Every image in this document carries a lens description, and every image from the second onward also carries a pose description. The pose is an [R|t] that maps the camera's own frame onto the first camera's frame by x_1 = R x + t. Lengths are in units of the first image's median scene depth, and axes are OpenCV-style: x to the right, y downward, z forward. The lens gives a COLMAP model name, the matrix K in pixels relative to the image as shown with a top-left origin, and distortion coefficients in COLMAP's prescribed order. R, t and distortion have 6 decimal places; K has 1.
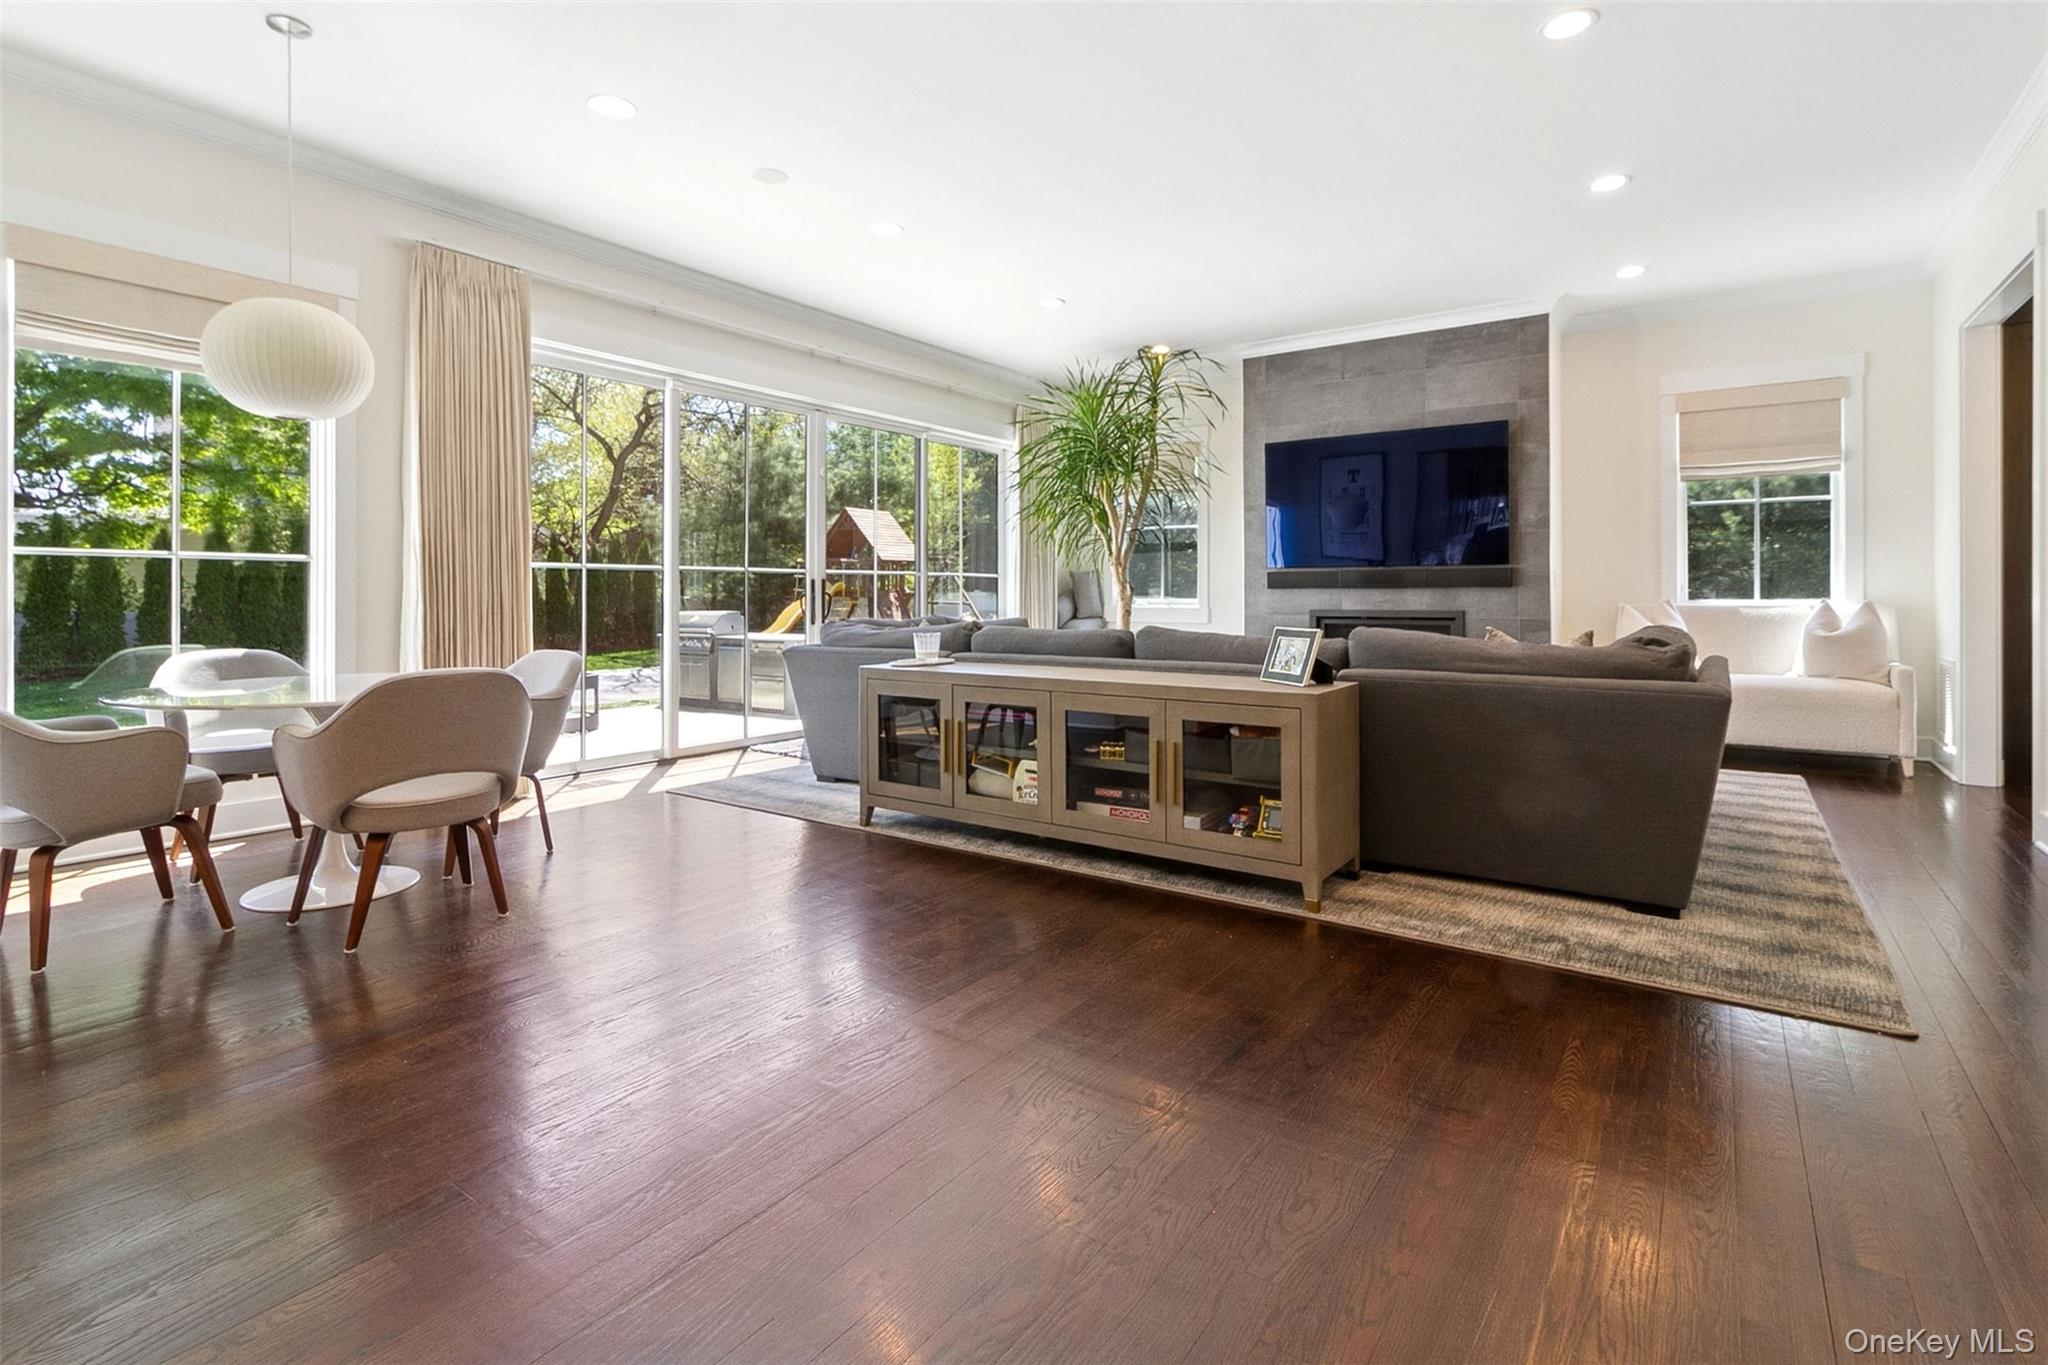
lens RADIAL K [[965.0, 0, 1029.2], [0, 965.0, 612.1], [0, 0, 1]] dist [0.000651, -0.000771]
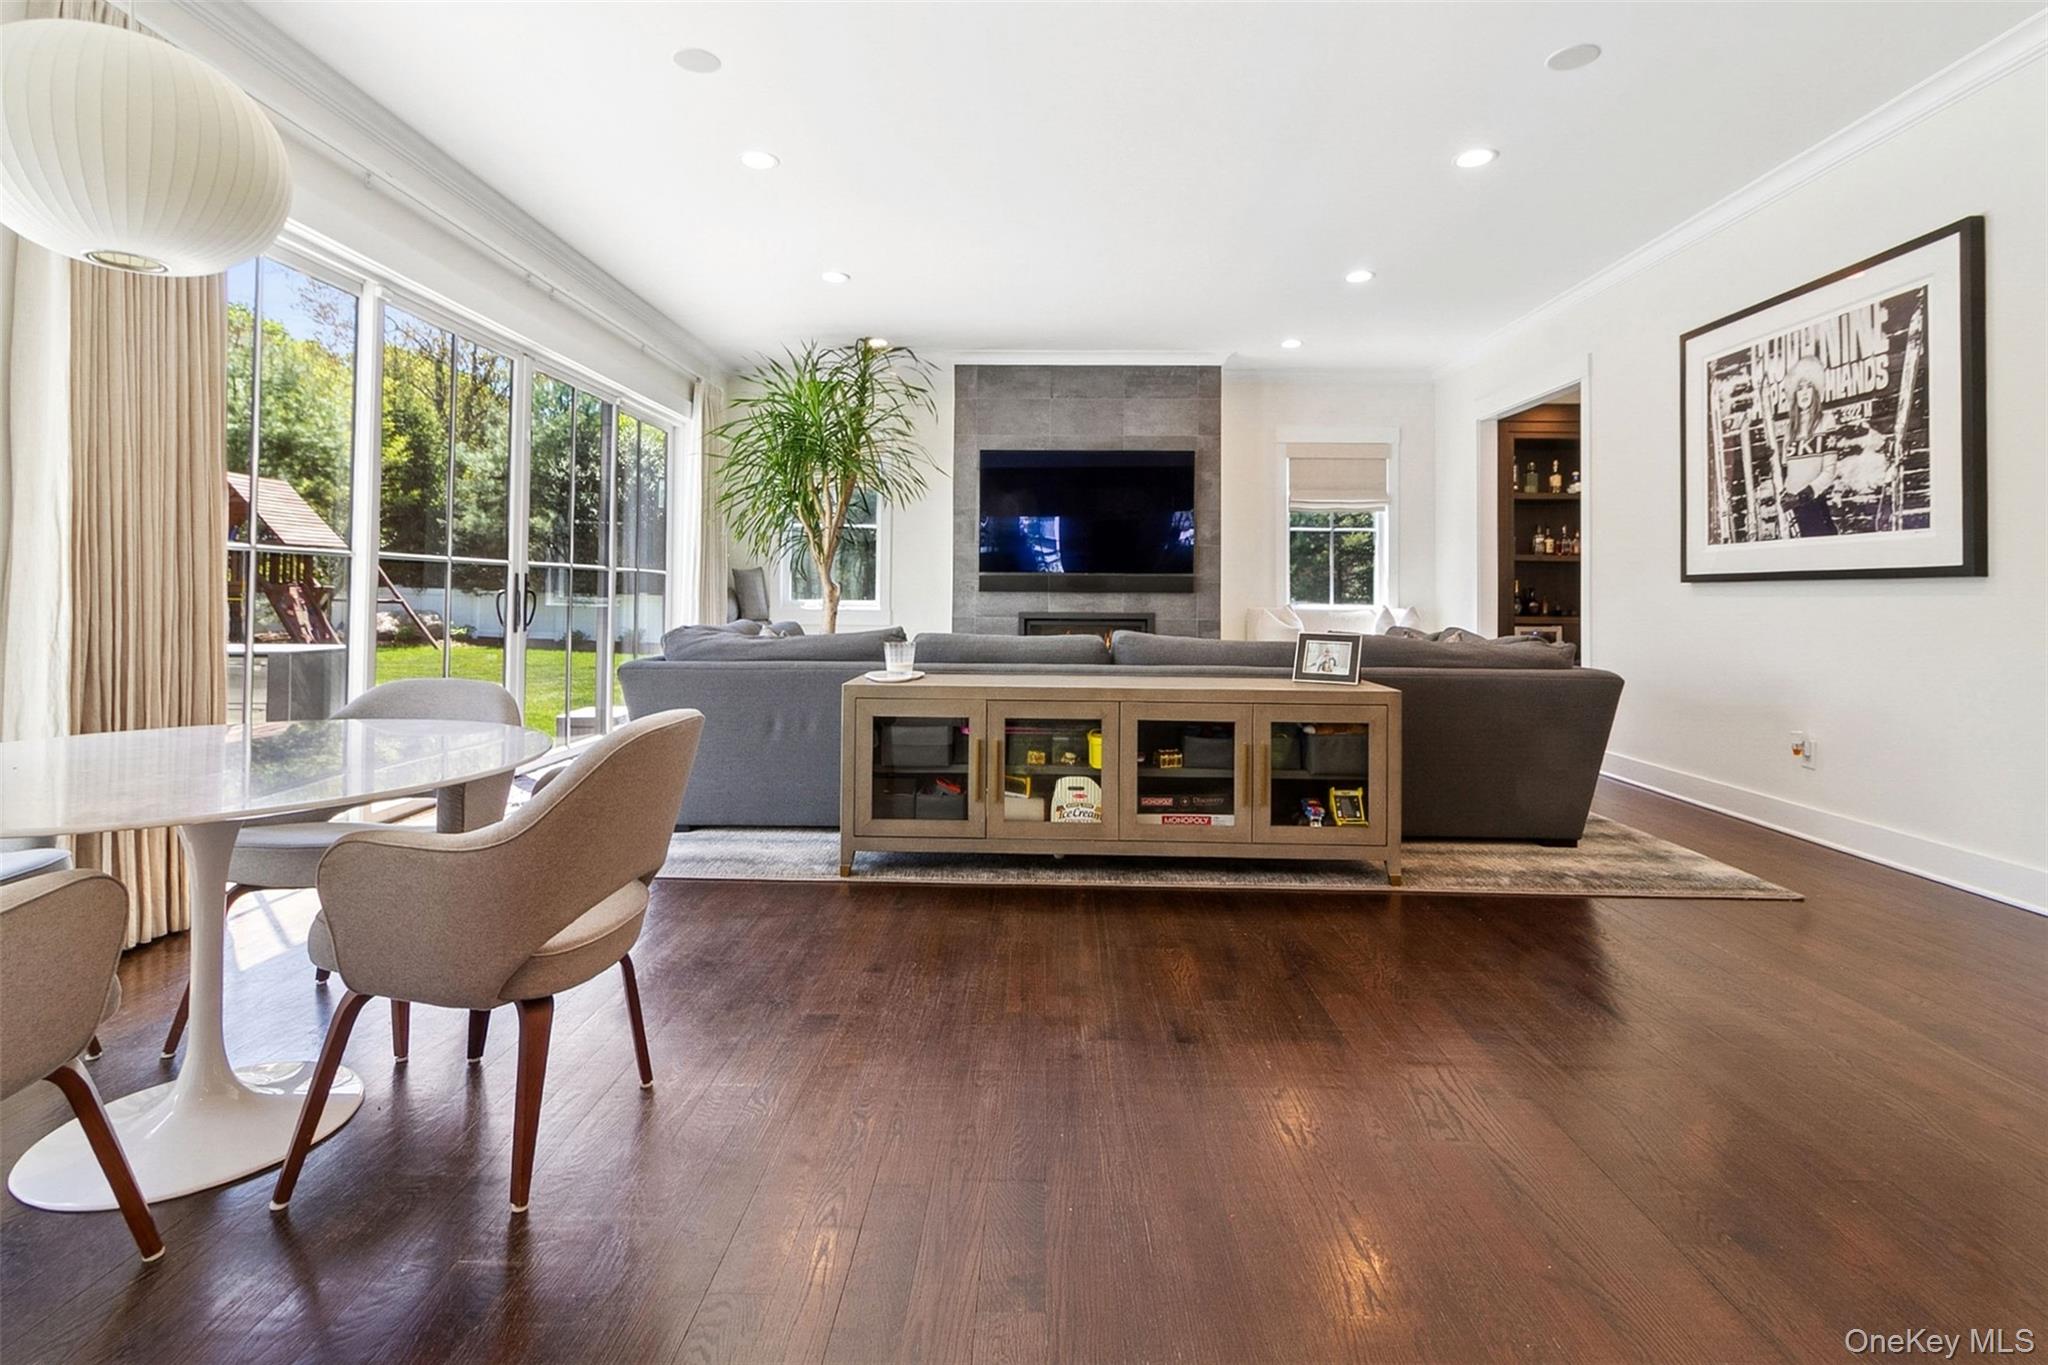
lens RADIAL K [[965.7, 0, 1020.3], [0, 965.7, 594.9], [0, 0, 1]] dist [0.001850, 0.000197]
pose [[0.830650, 0.009493, 0.556714, -0.332276], [-0.000324, 0.999863, -0.016566, -0.004386], [-0.556795, 0.013580, 0.830539, 0.143718]]
